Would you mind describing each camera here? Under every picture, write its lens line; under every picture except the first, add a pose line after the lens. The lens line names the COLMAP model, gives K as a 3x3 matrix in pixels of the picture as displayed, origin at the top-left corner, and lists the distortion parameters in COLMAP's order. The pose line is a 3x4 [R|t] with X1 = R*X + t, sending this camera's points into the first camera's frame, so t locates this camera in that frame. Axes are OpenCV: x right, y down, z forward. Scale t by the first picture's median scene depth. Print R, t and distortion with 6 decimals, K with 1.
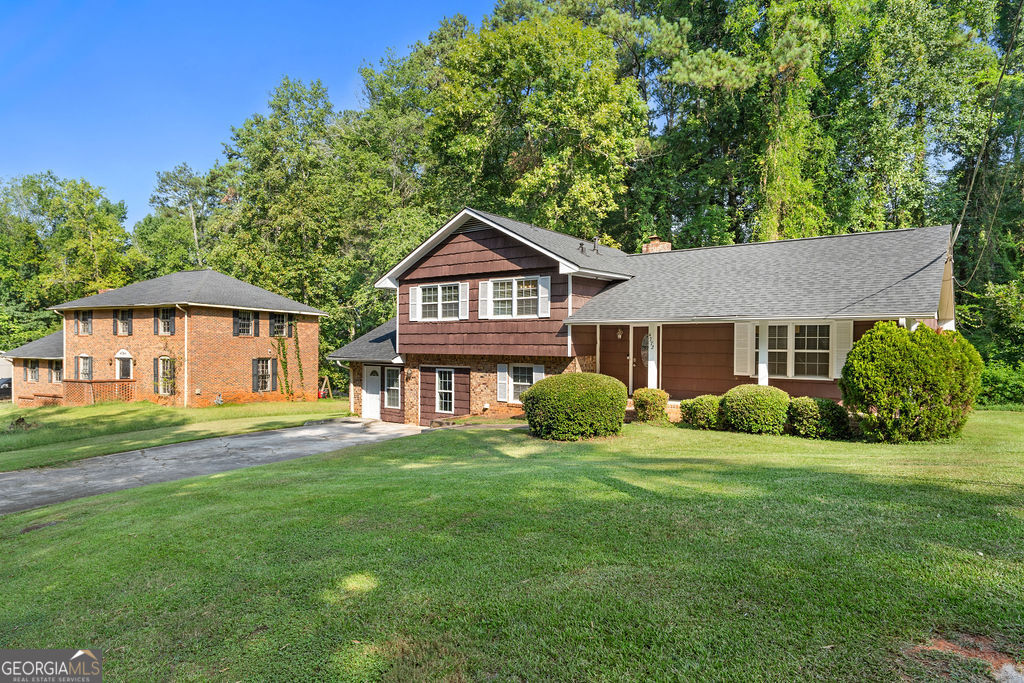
lens RADIAL K [[635.5, 0, 513.0], [0, 635.5, 346.1], [0, 0, 1]] dist [0.001654, 0.001984]
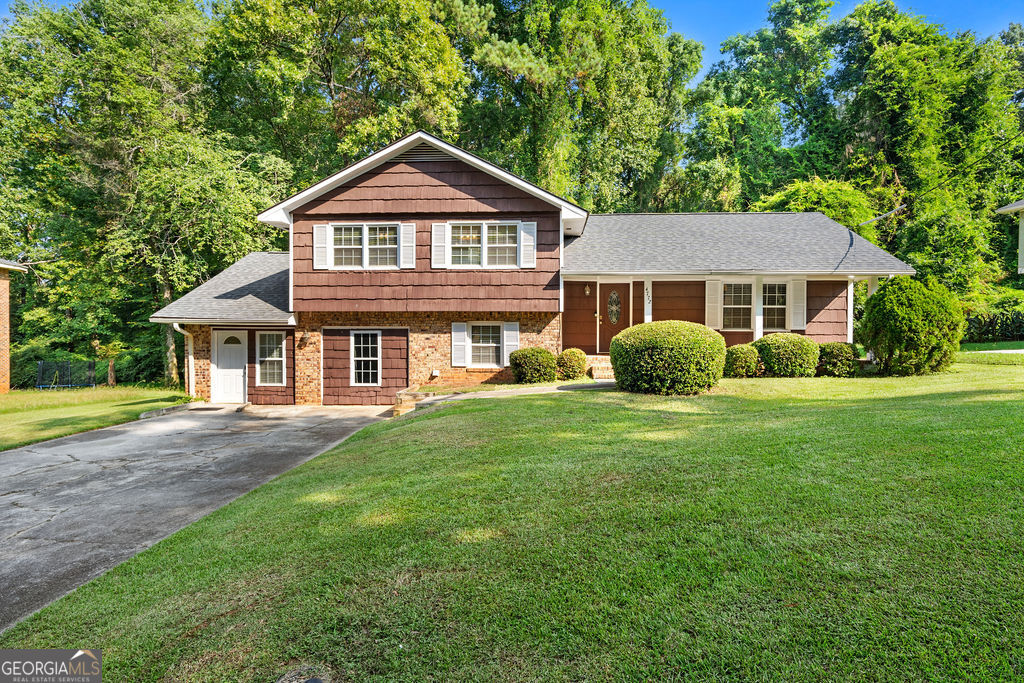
lens RADIAL K [[568.7, 0, 510.3], [0, 568.7, 335.6], [0, 0, 1]] dist [0.003162, -0.000230]
pose [[0.821489, -0.007069, 0.570181, -0.381136], [0.003668, 0.999968, 0.007113, 0.038864], [-0.570213, -0.003752, 0.821488, 0.321742]]
